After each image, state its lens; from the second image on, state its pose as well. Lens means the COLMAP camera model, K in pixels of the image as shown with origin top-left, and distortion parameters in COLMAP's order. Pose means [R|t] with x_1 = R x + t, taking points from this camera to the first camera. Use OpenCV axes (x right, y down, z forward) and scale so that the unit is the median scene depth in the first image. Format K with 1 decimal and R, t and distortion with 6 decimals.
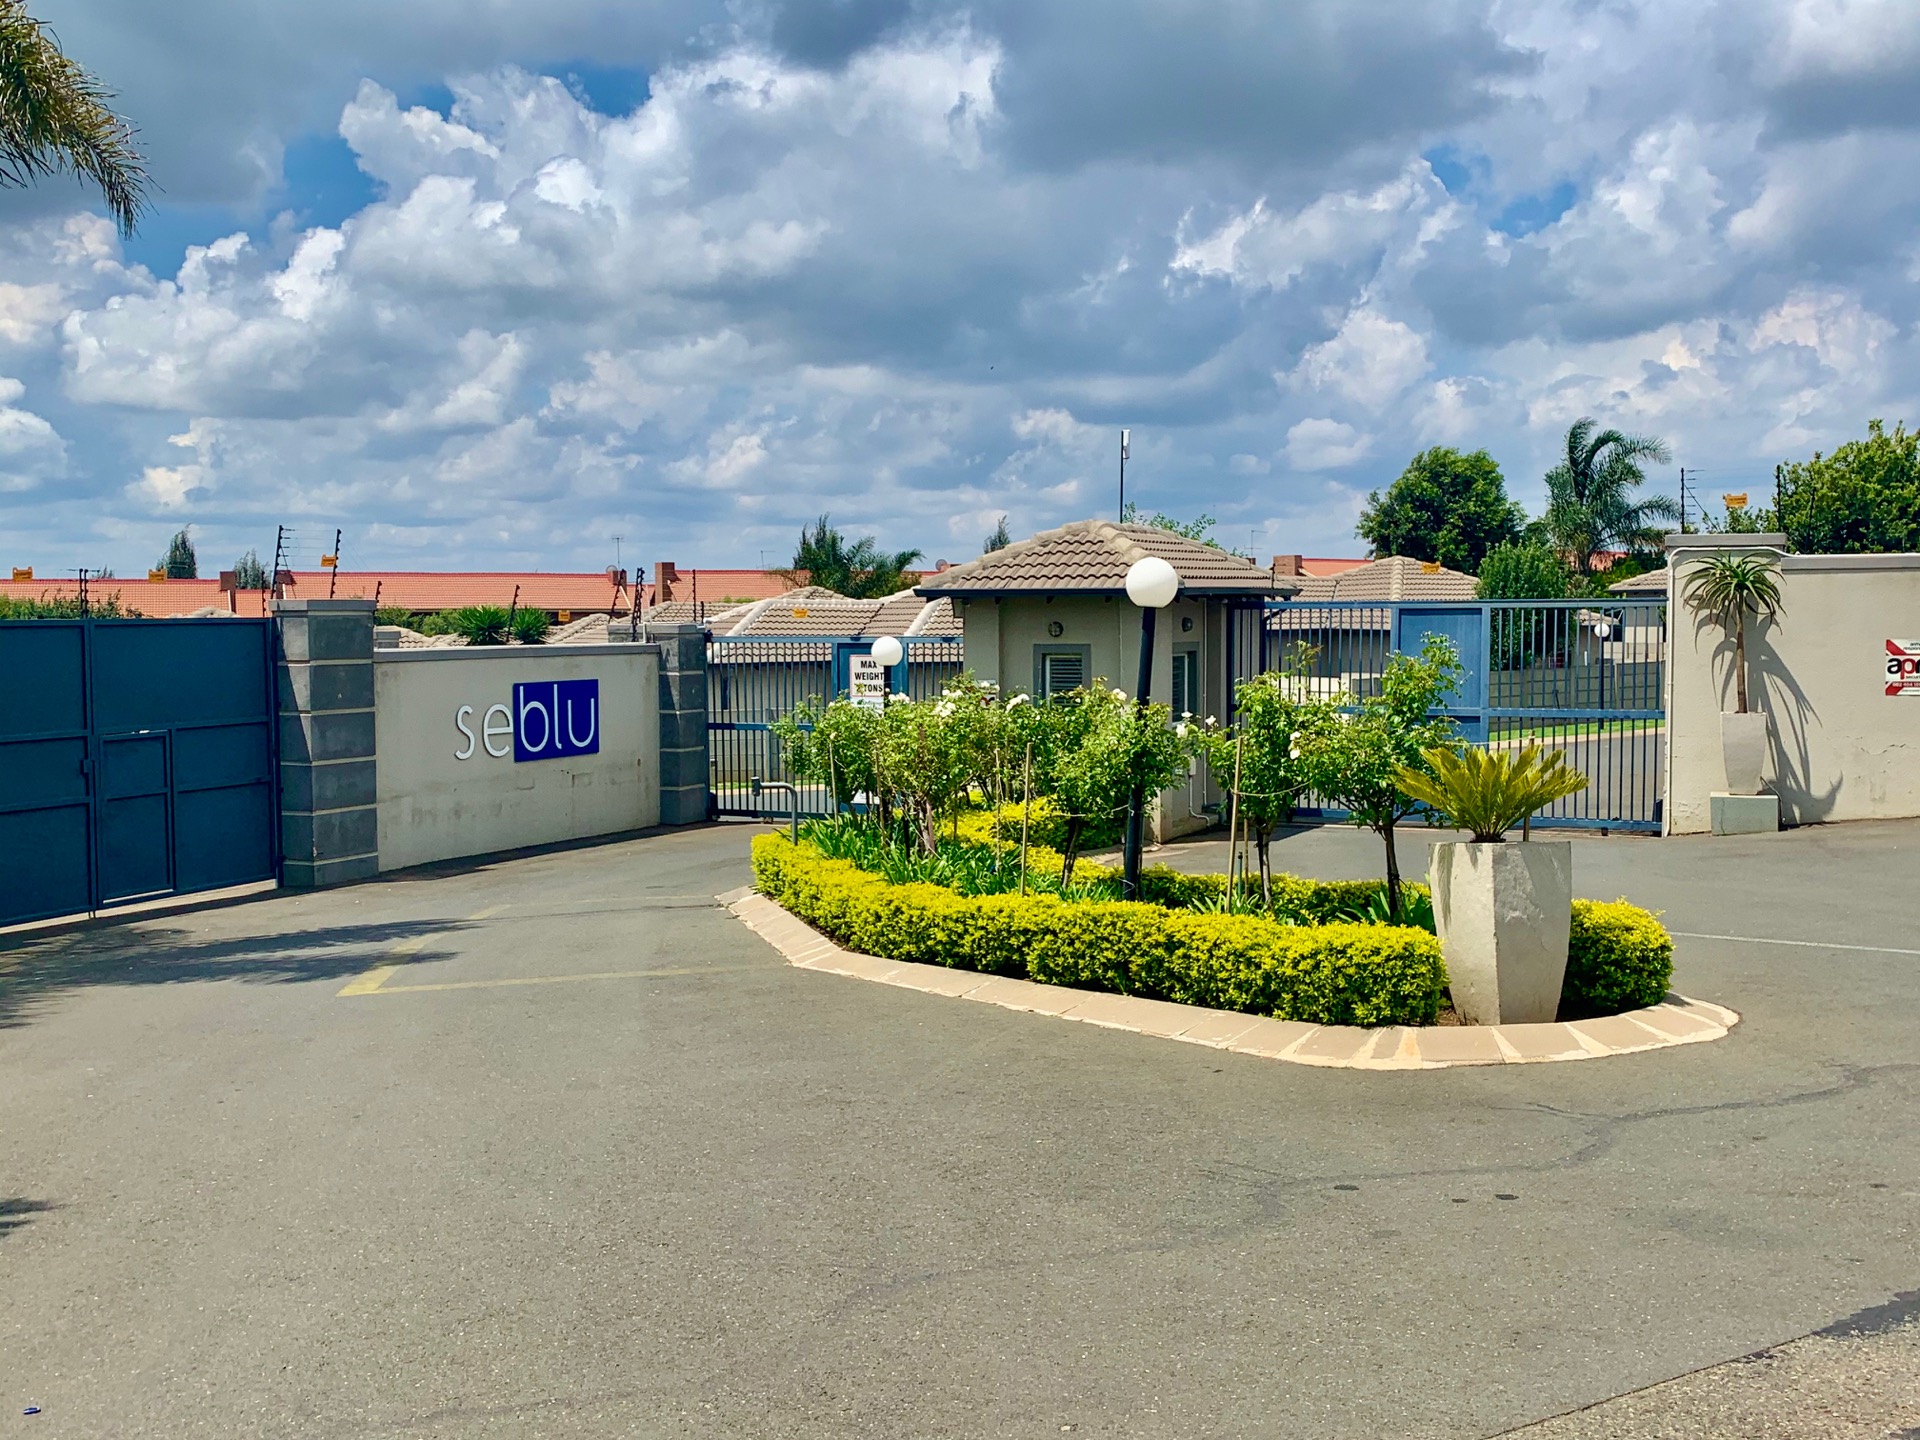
lens RADIAL K [[1950.8, 0, 957.0], [0, 1950.8, 720.3], [0, 0, 1]] dist [0.015468, 0.000000]
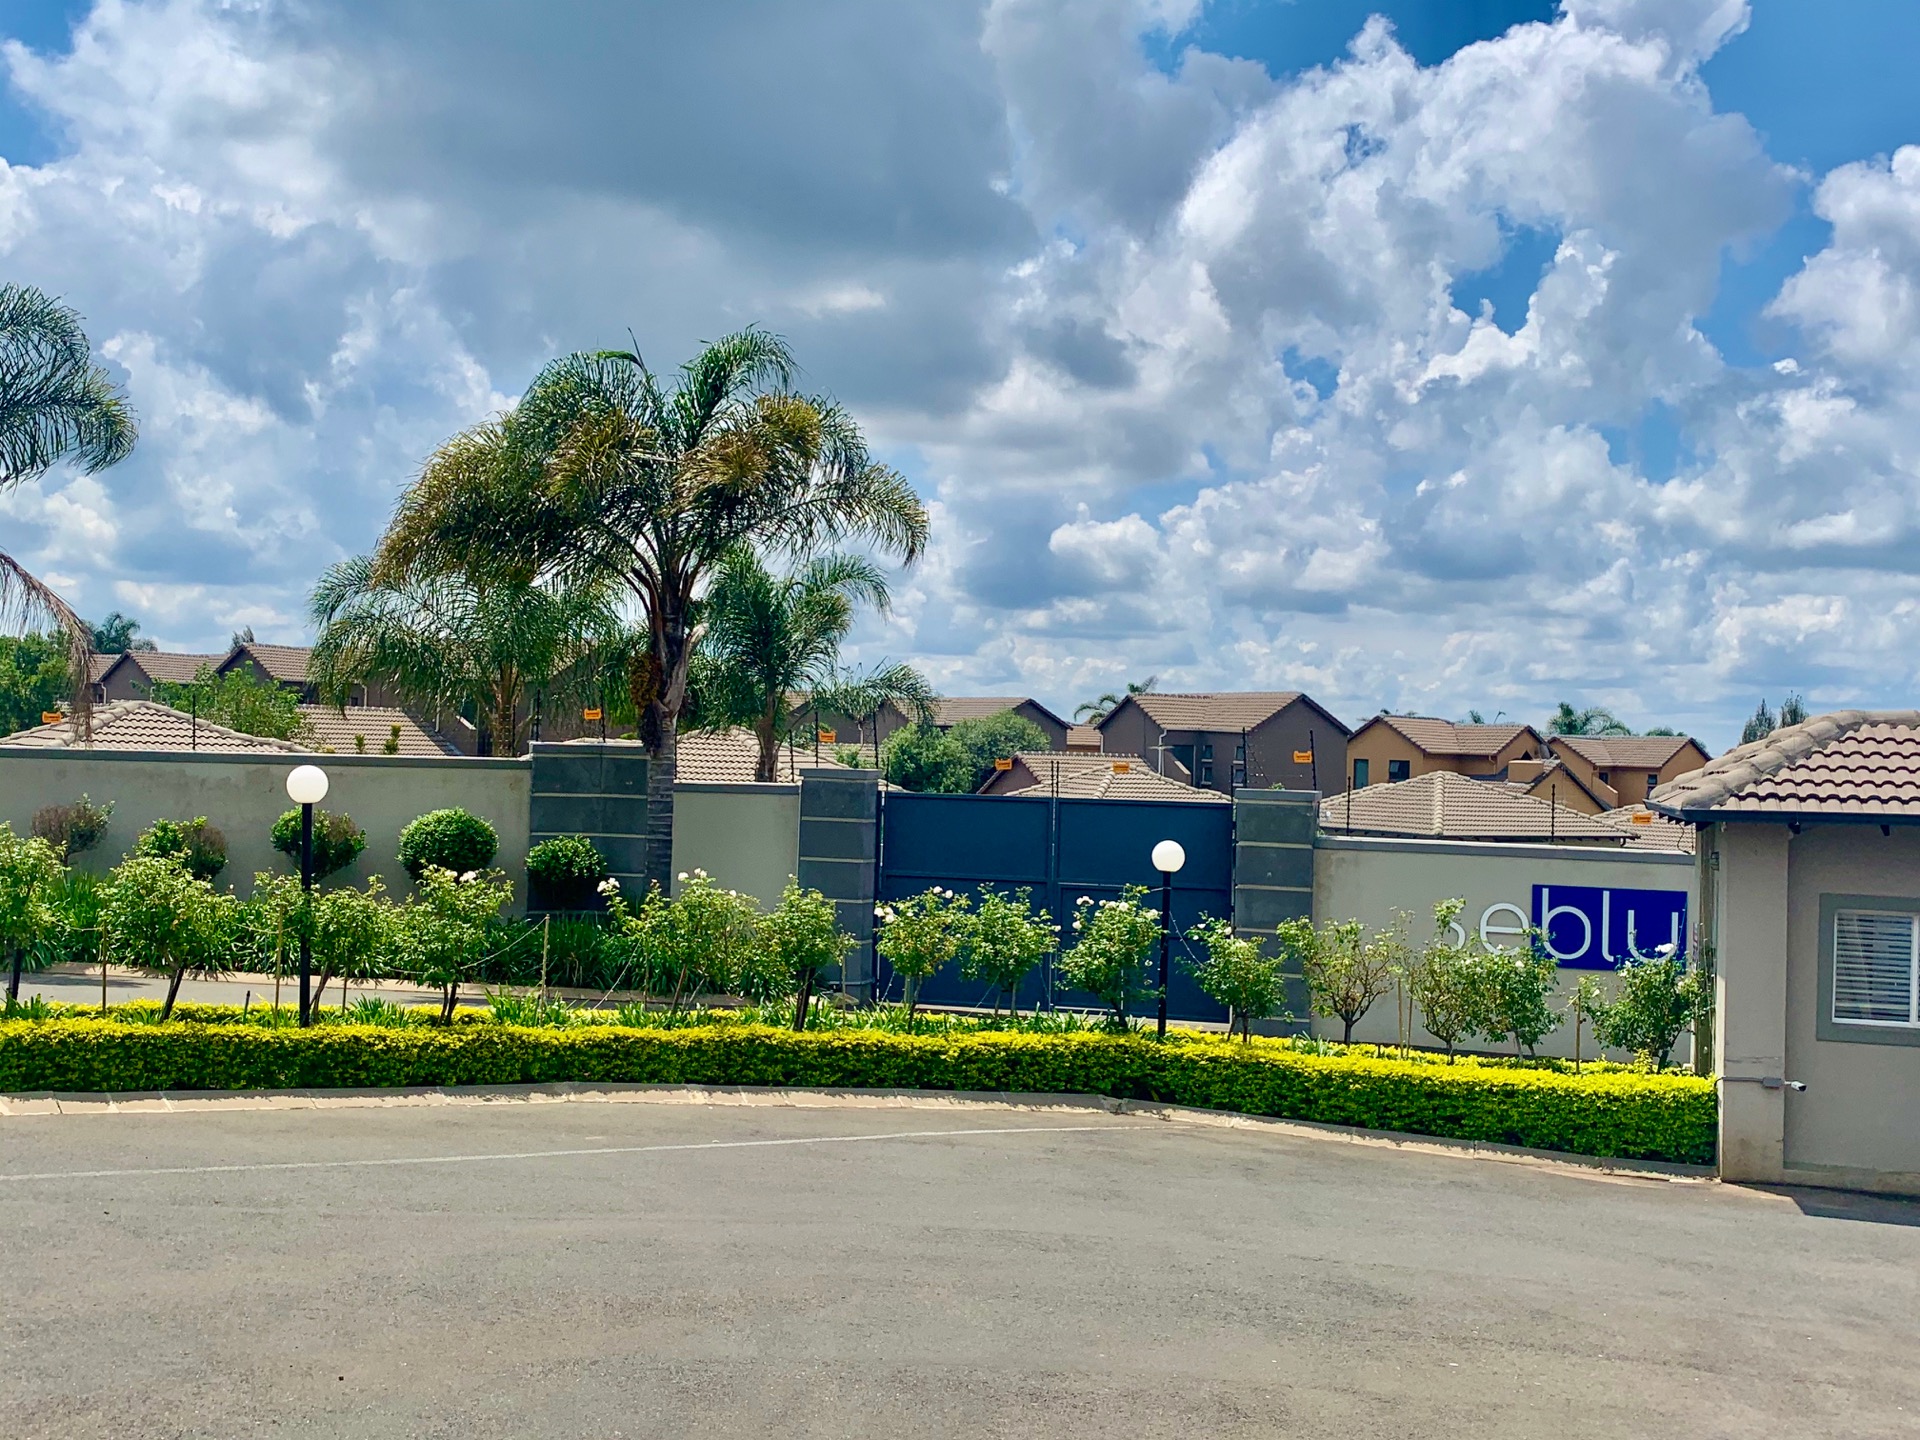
lens RADIAL K [[1950.8, 0, 957.2], [0, 1950.8, 717.9], [0, 0, 1]] dist [0.015468, 0.000000]
pose [[0.152795, -0.001466, -0.988257, 0.695824], [-0.086953, 0.996101, -0.014921, -0.062140], [0.984425, 0.088212, 0.152072, 0.554879]]
